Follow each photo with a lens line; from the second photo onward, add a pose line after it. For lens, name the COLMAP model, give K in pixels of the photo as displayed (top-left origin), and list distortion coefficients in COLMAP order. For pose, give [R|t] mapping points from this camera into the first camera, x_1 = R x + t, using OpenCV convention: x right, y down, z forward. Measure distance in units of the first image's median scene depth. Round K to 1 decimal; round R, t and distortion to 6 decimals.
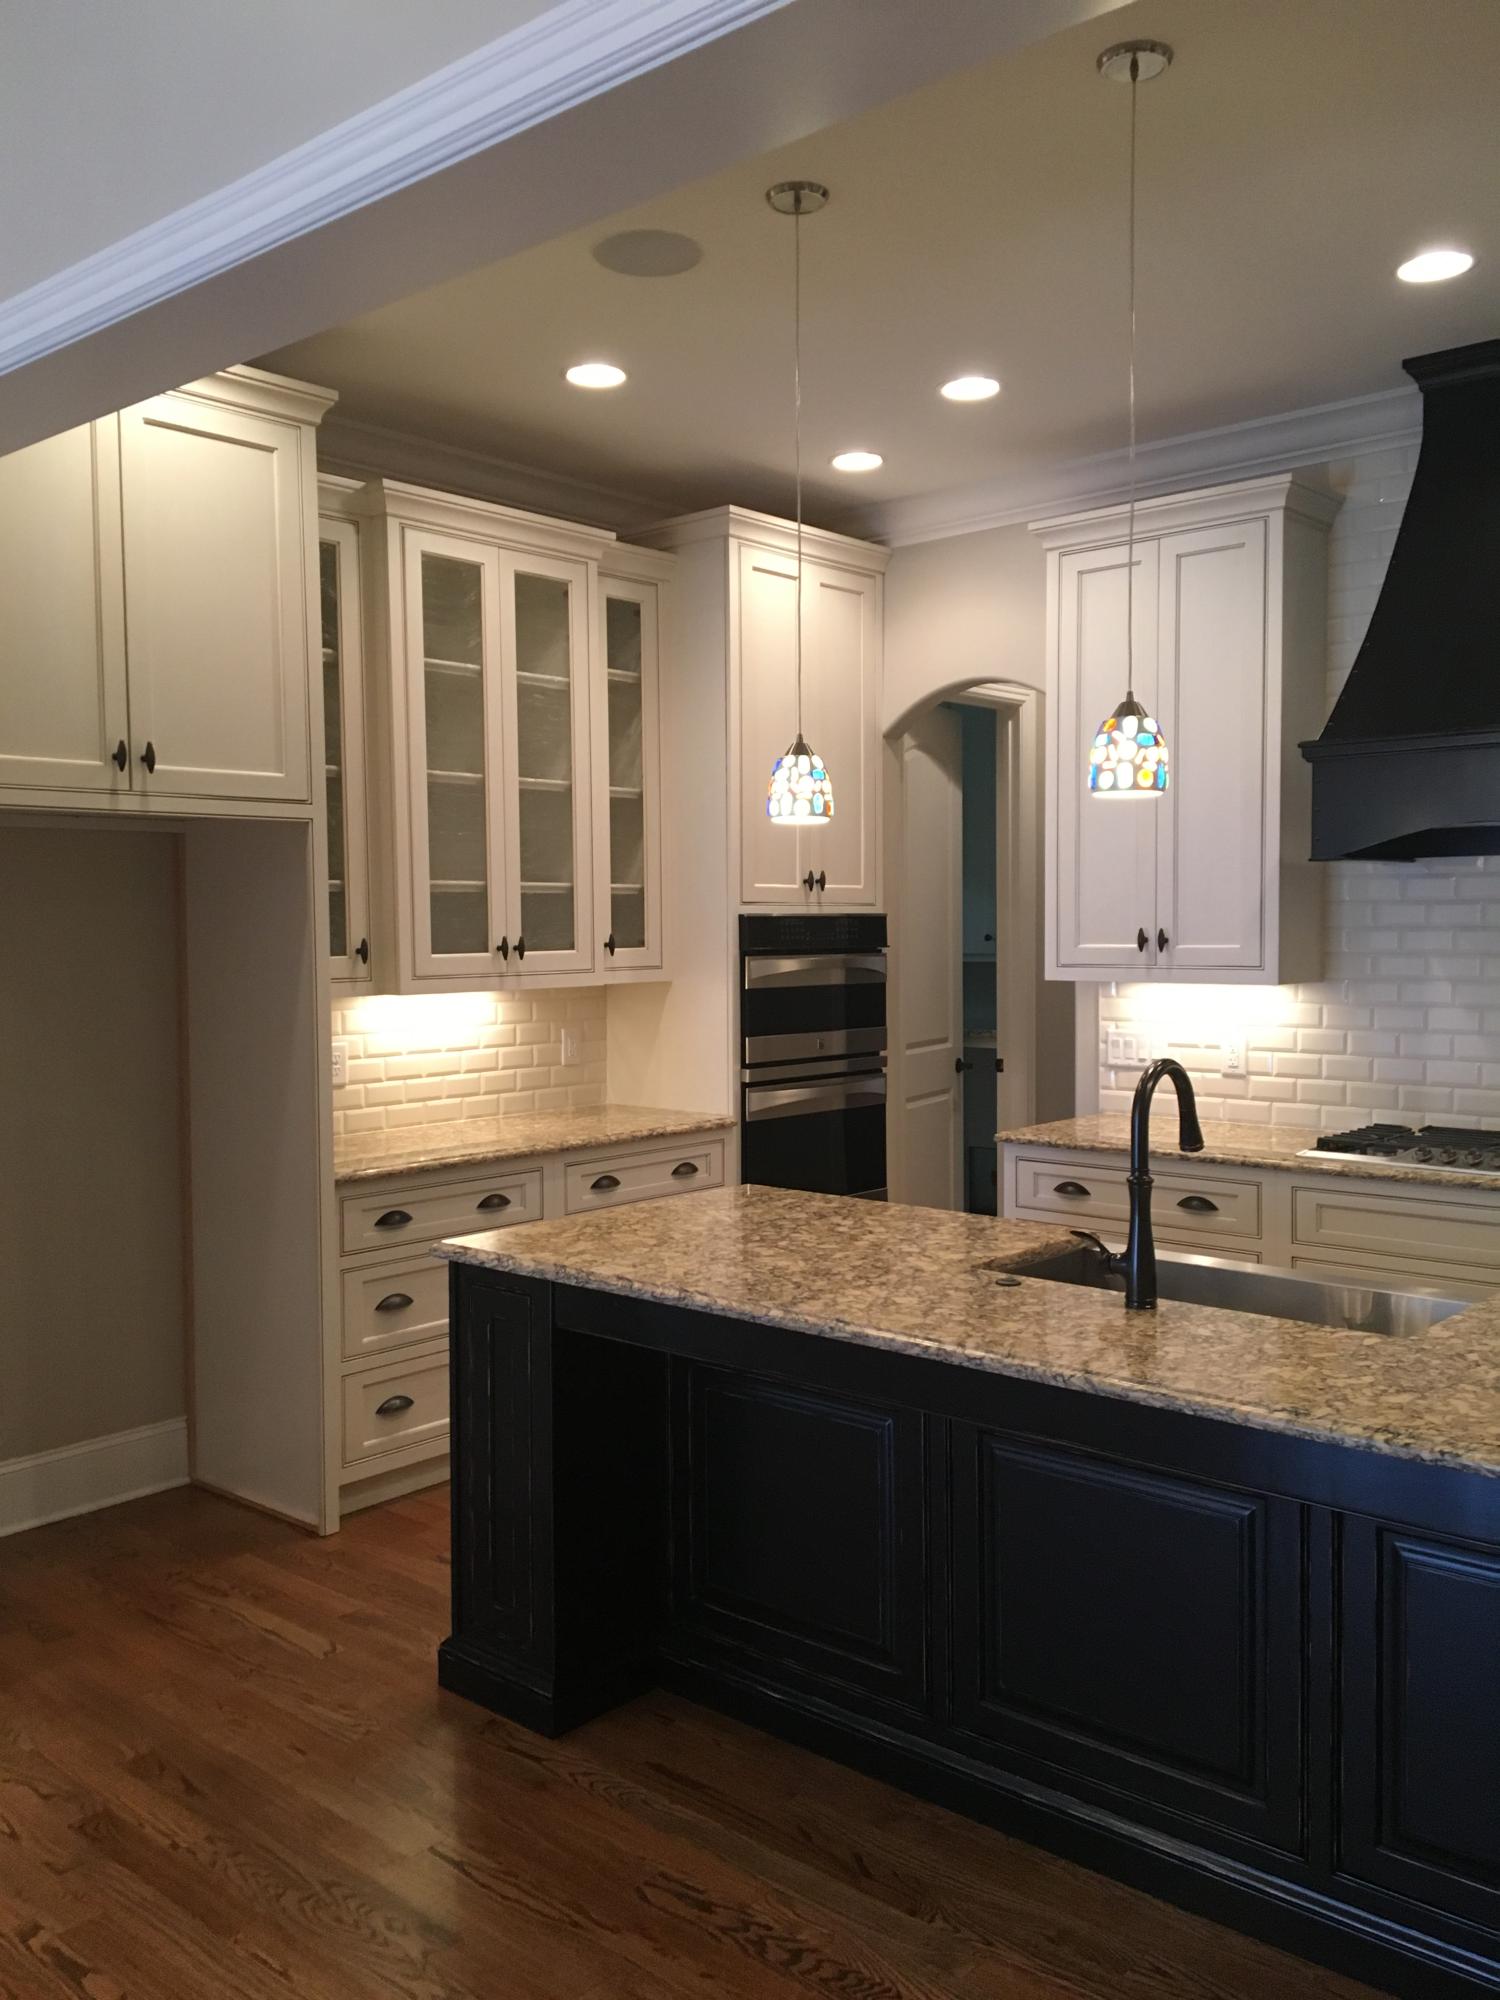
lens RADIAL K [[1664.8, 0, 742.9], [0, 1664.8, 1035.8], [0, 0, 1]] dist [0.073880, -0.112629]
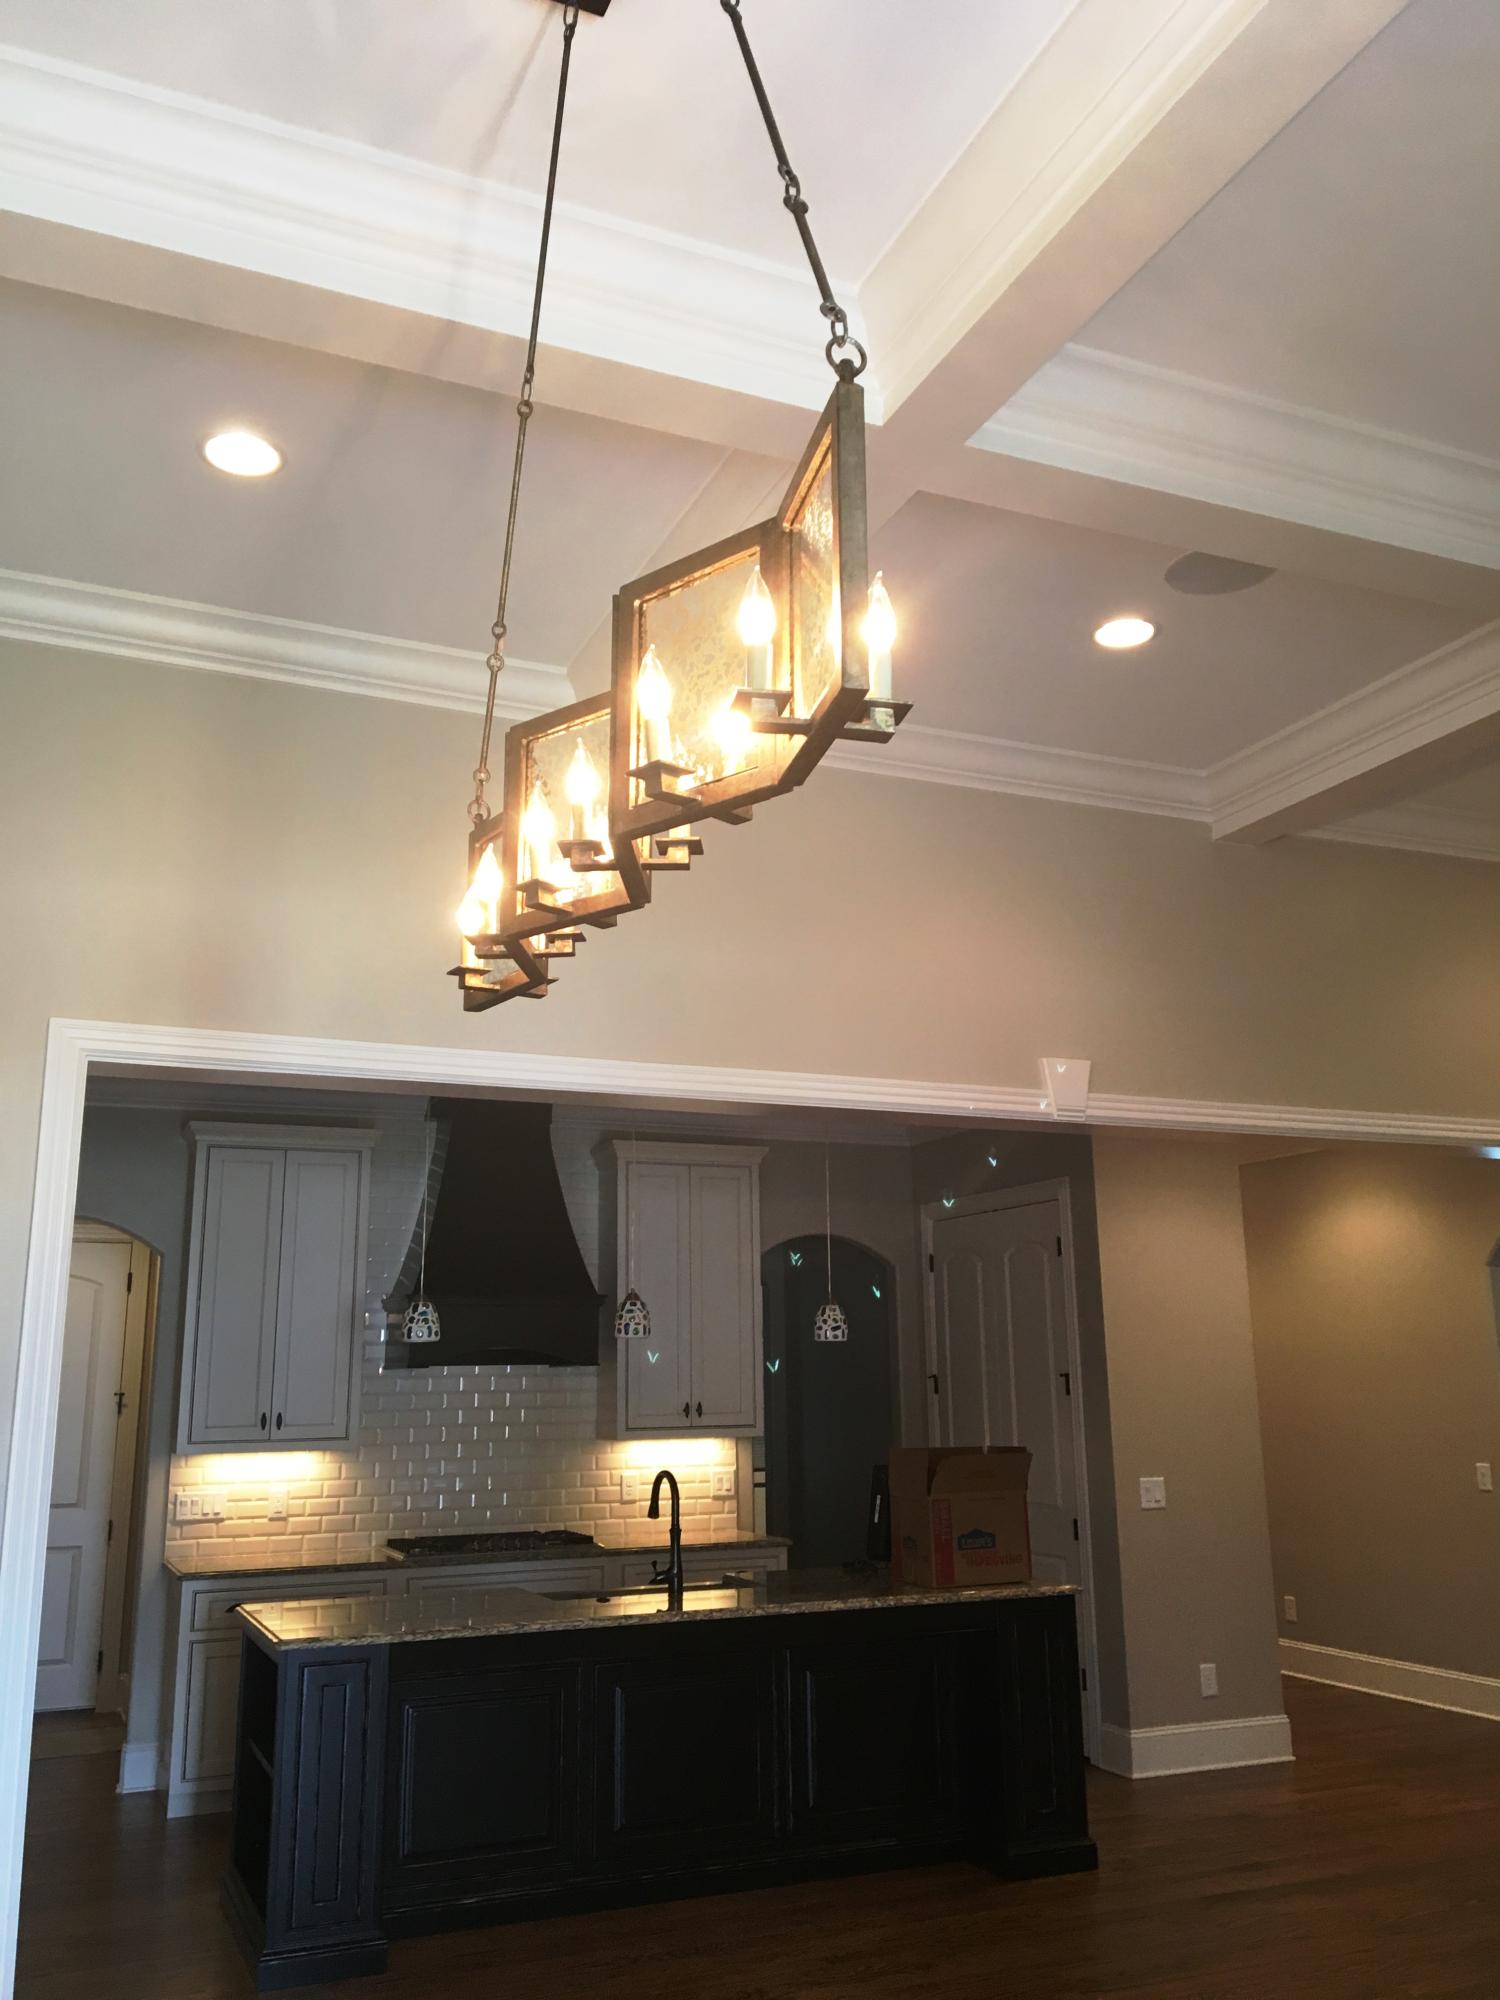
lens RADIAL K [[1664.8, 0, 742.9], [0, 1664.8, 1035.8], [0, 0, 1]] dist [0.073880, -0.112629]
pose [[0.425755, 0.191762, 0.884285, -0.902158], [0.072249, 0.966960, -0.244476, 0.004167], [-0.901949, 0.167976, 0.397834, -0.008032]]
